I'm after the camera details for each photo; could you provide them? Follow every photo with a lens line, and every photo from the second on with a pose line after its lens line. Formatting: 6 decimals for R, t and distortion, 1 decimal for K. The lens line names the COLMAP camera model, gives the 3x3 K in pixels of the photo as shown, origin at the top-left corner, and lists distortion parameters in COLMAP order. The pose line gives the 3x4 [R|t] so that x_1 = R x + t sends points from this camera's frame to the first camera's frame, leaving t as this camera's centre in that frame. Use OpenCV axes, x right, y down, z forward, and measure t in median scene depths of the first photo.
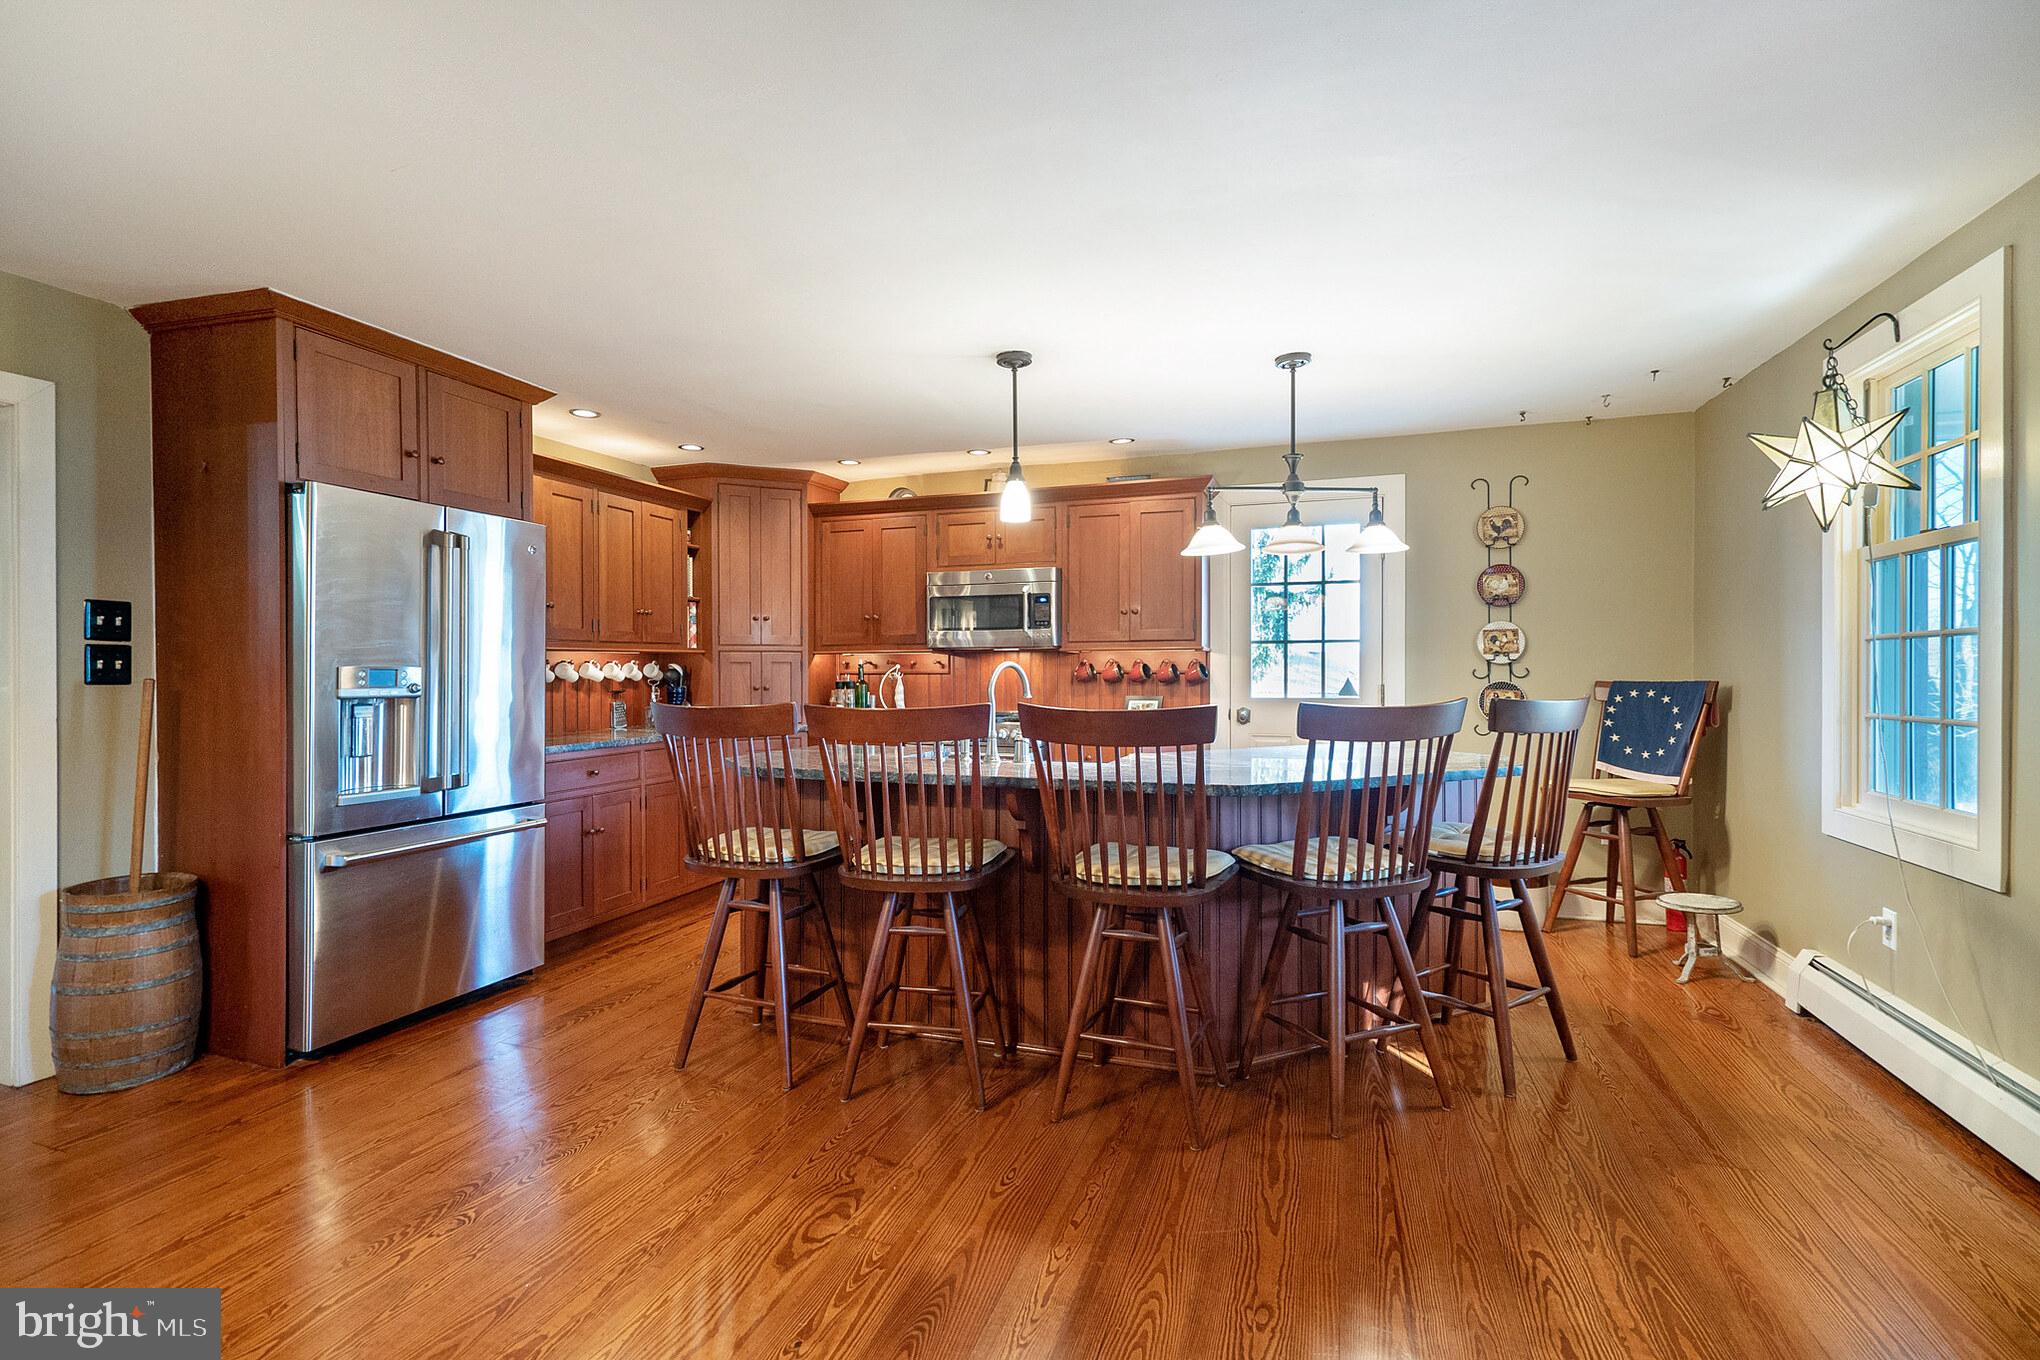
lens RADIAL K [[909.8, 0, 1010.3], [0, 909.8, 681.7], [0, 0, 1]] dist [-0.000004, -0.000204]
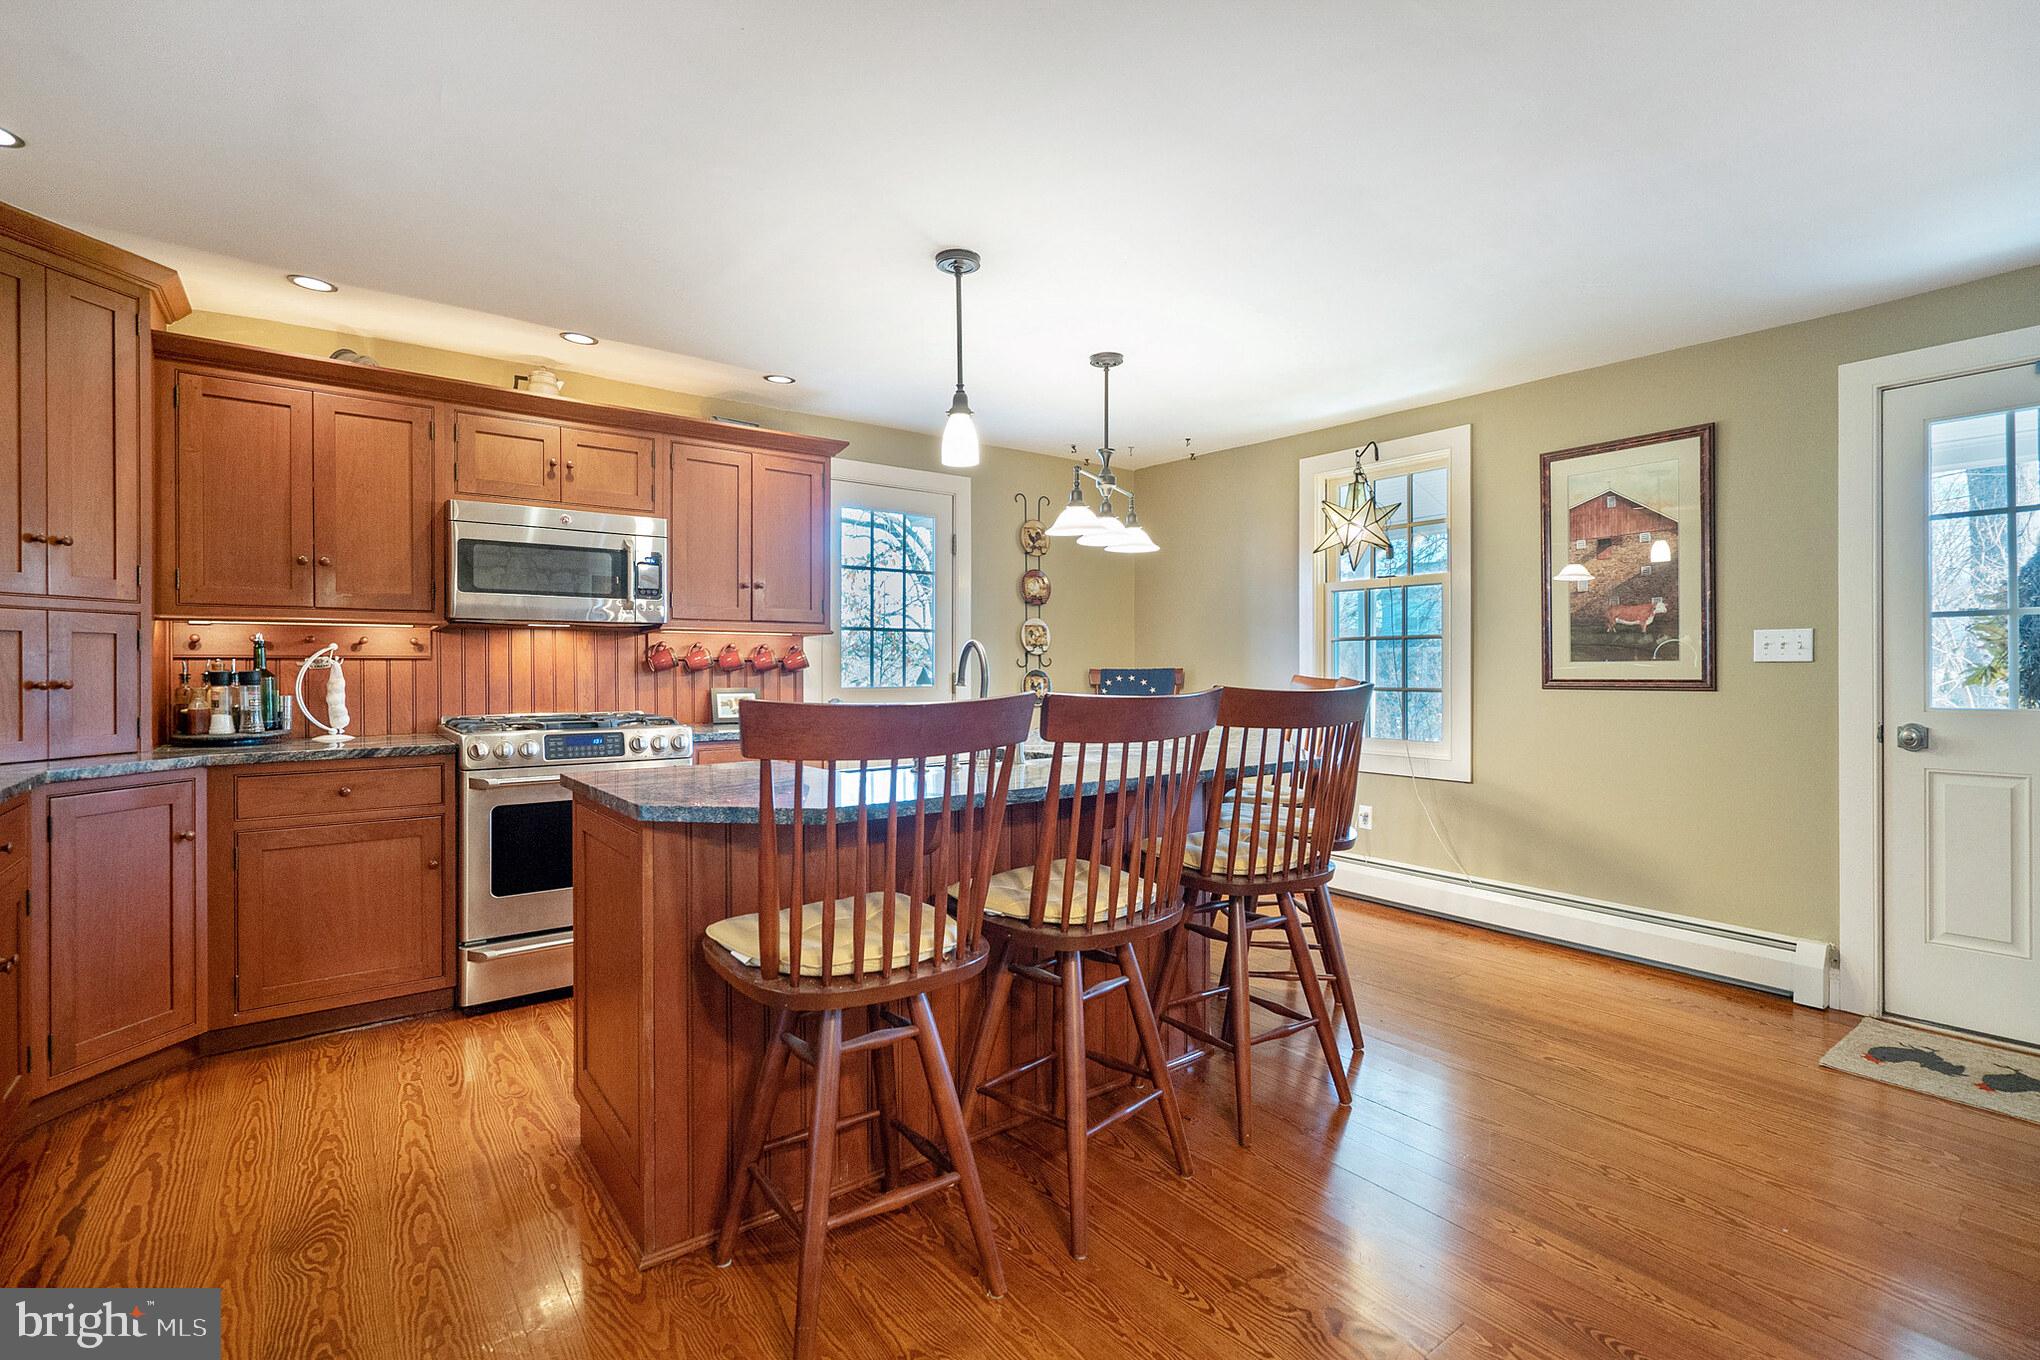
lens RADIAL K [[909.8, 0, 1004.3], [0, 909.8, 667.9], [0, 0, 1]] dist [-0.000004, -0.000204]
pose [[0.568646, -0.000380, 0.822582, -0.443443], [0.003134, 0.999994, -0.001705, -0.000728], [-0.822576, 0.003548, 0.568644, 0.367495]]
